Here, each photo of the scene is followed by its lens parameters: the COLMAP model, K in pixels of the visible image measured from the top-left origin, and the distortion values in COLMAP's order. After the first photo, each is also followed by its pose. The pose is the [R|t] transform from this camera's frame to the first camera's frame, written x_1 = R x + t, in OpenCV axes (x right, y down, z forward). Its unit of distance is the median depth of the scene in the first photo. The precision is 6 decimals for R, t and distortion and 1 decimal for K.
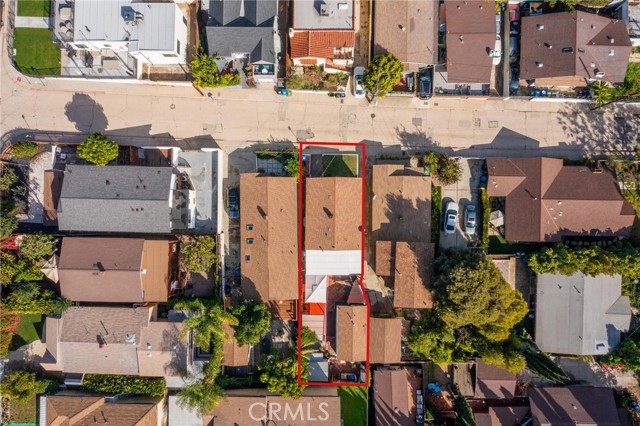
lens RADIAL K [[528.3, 0, 320.0], [0, 528.3, 212.4], [0, 0, 1]] dist [0.014587, 0.001989]
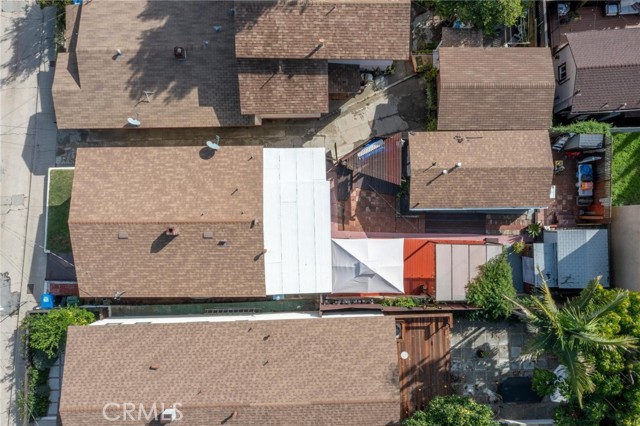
lens RADIAL K [[528.3, 0, 320.9], [0, 528.3, 212.6], [0, 0, 1]] dist [0.014587, 0.001989]
pose [[-0.023138, -0.999201, 0.032586, 0.019068], [0.999690, -0.023425, -0.008427, 0.112846], [0.009183, 0.032381, 0.999433, 0.604836]]
